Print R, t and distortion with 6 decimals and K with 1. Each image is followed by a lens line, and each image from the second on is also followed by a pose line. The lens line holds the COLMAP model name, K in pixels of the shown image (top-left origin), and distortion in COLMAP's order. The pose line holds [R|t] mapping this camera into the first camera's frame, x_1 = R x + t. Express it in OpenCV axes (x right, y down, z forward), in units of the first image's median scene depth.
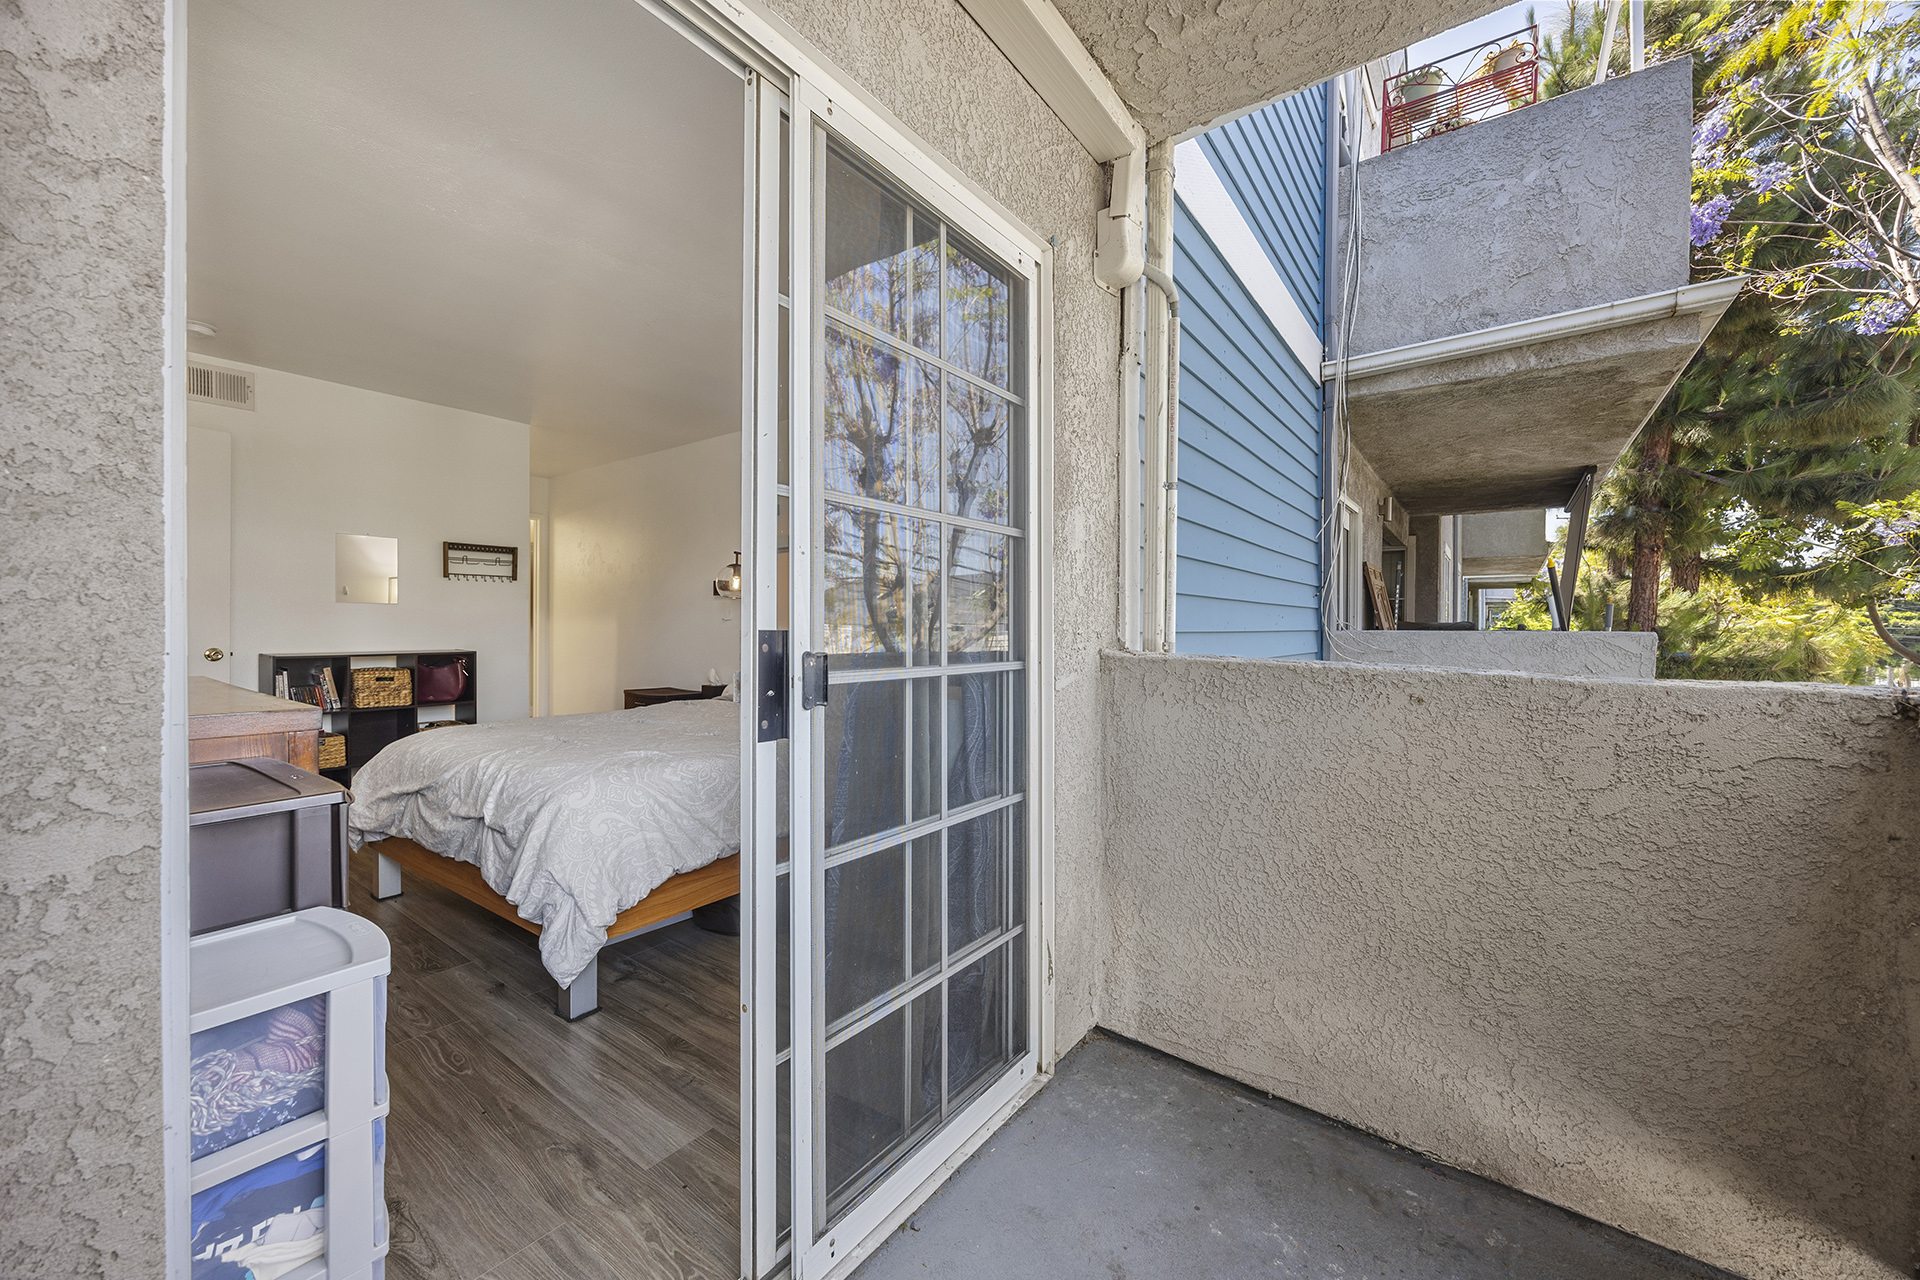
lens RADIAL K [[742.6, 0, 969.6], [0, 742.6, 637.2], [0, 0, 1]] dist [-0.008164, 0.000888]
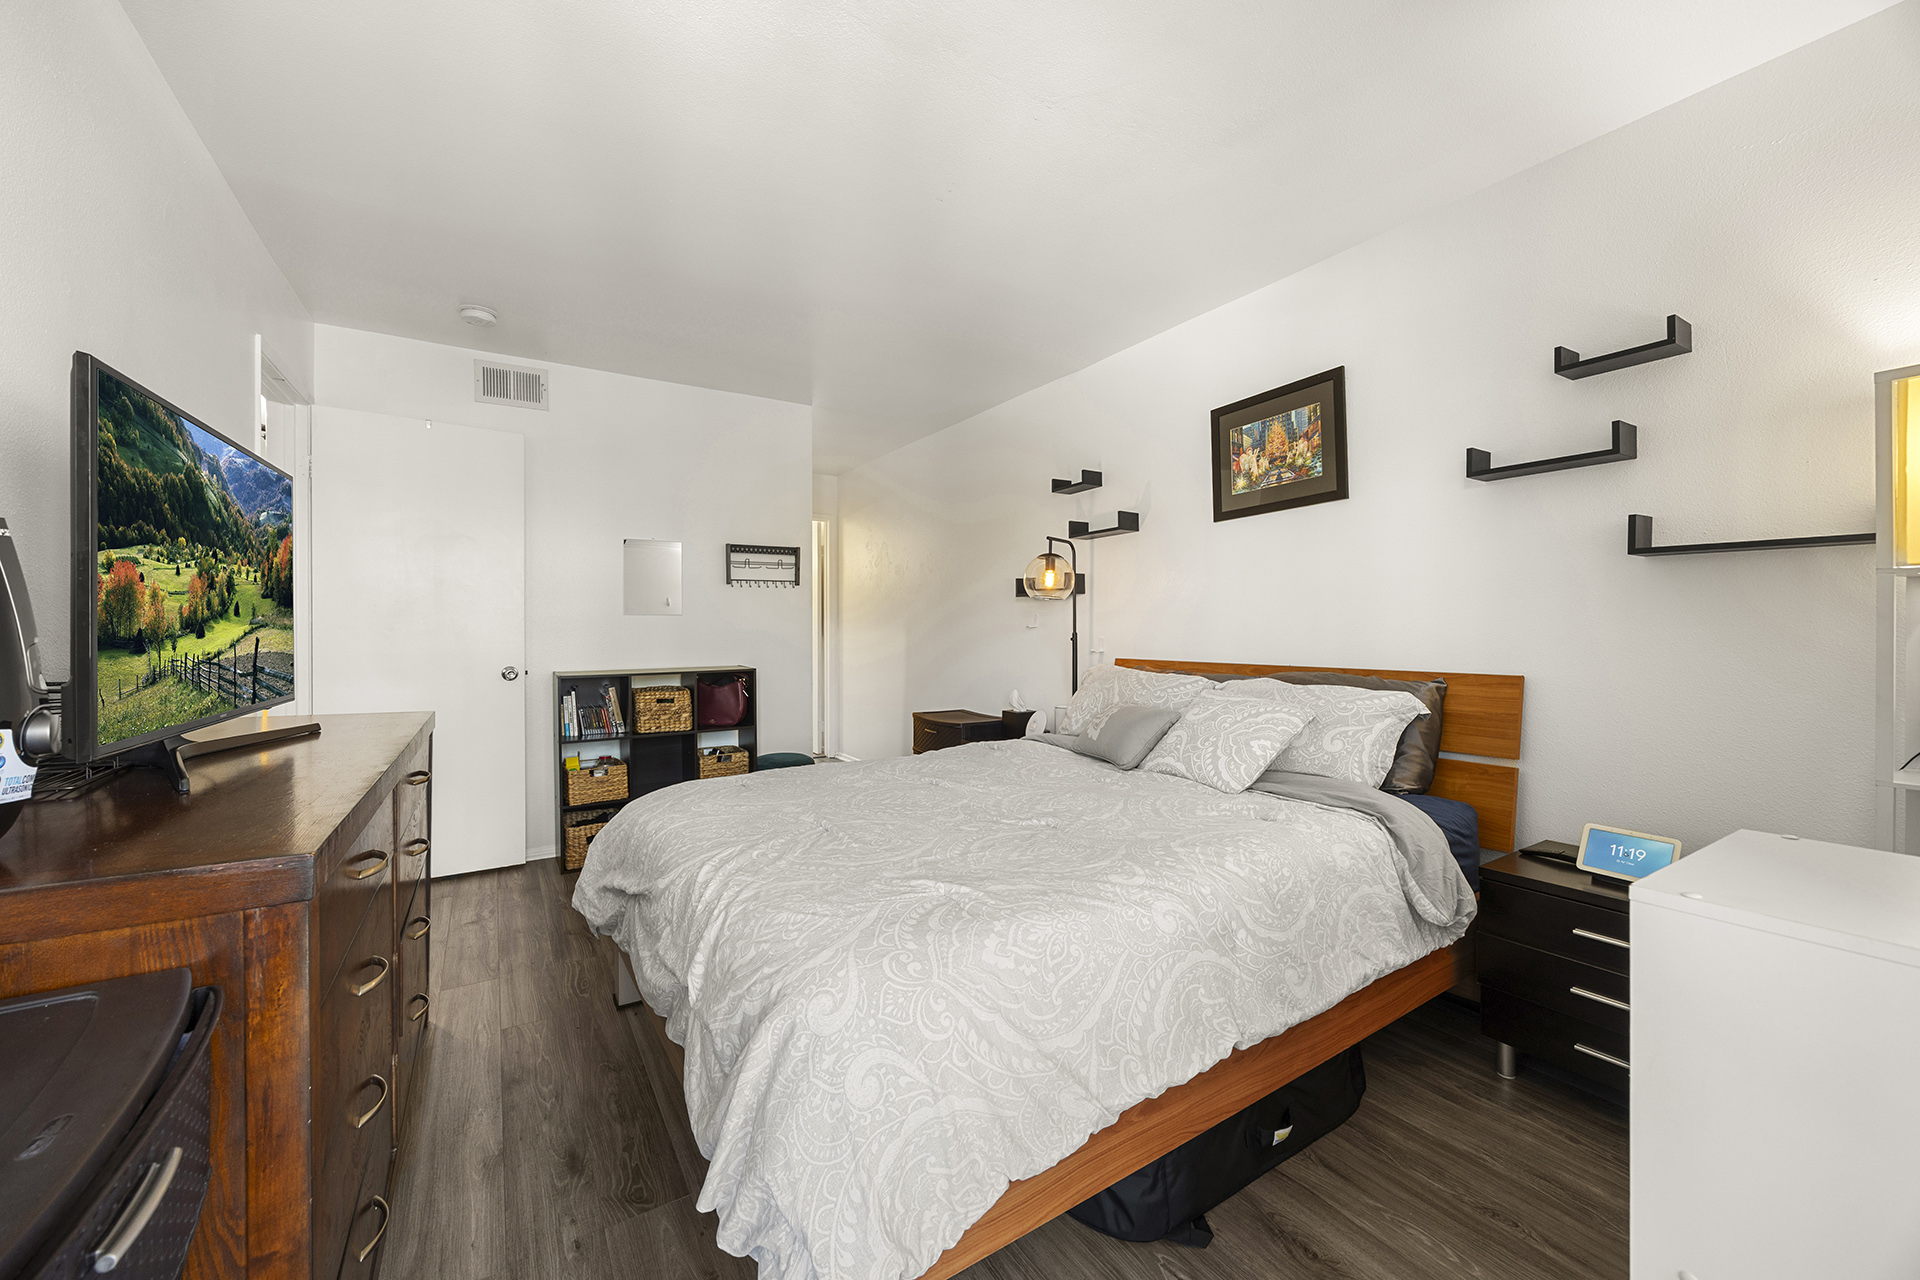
lens RADIAL K [[742.6, 0, 959.1], [0, 742.6, 621.9], [0, 0, 1]] dist [-0.008164, 0.000888]
pose [[0.930201, -0.013653, -0.366796, -0.127087], [0.005531, 0.999716, -0.023185, -0.013510], [0.367009, 0.019538, 0.930012, 0.277031]]
